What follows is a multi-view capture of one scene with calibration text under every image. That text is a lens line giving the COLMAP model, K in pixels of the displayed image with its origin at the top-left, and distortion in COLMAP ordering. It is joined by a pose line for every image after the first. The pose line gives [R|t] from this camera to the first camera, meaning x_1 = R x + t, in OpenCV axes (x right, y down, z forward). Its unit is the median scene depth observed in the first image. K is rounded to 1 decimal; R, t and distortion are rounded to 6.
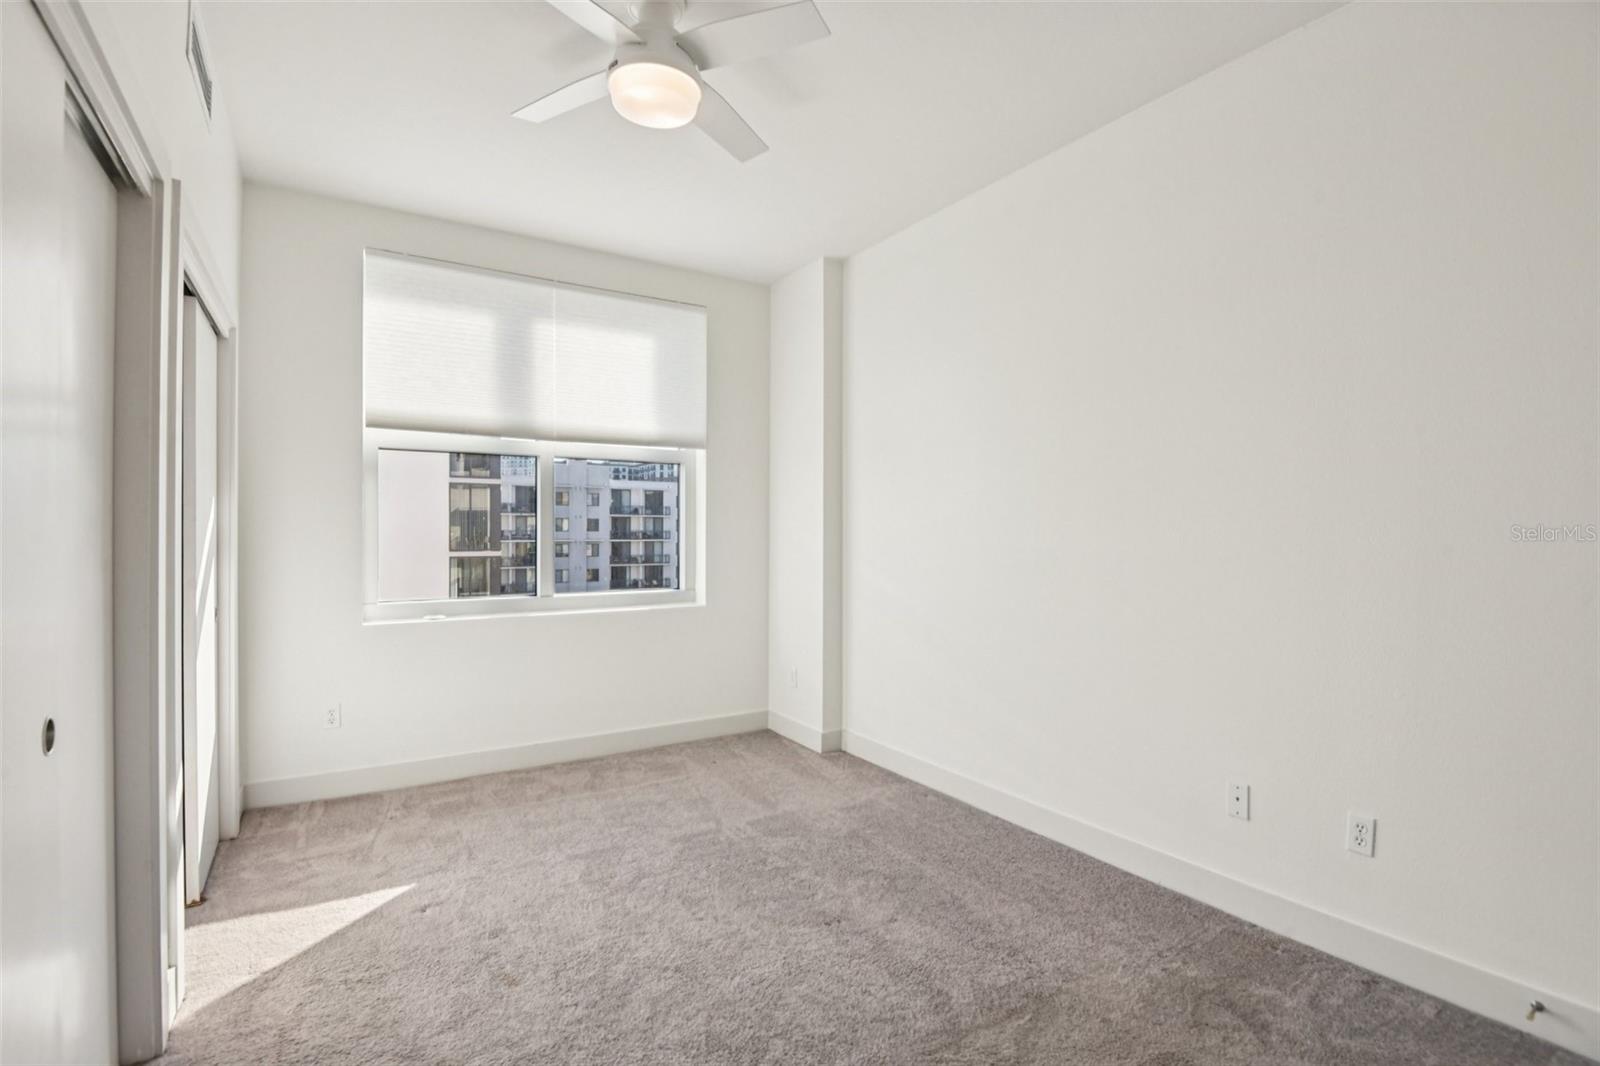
lens RADIAL K [[772.4, 0, 760.2], [0, 772.4, 526.1], [0, 0, 1]] dist [0.002639, -0.032117]
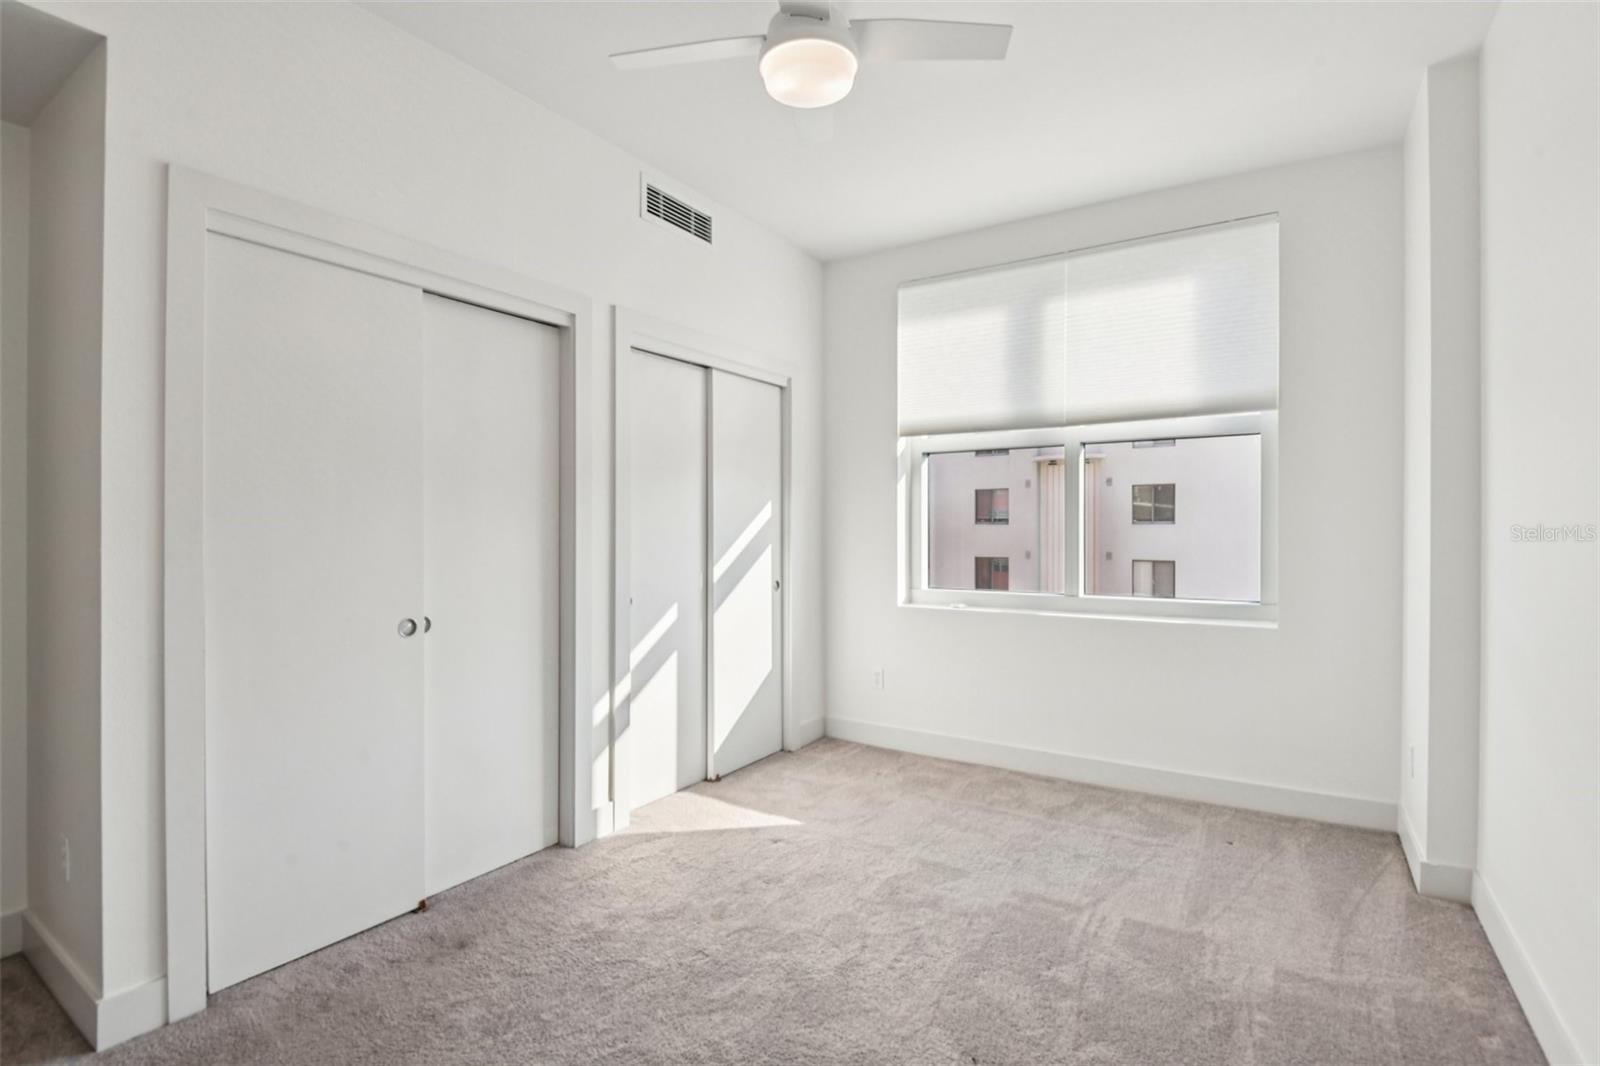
lens RADIAL K [[747.1, 0, 800.9], [0, 747.1, 517.5], [0, 0, 1]] dist [0.004319, -0.028050]
pose [[0.431713, -0.013610, -0.901909, 0.444771], [0.008556, 0.999903, -0.010994, 0.005179], [0.901971, -0.002970, 0.431787, 0.373714]]
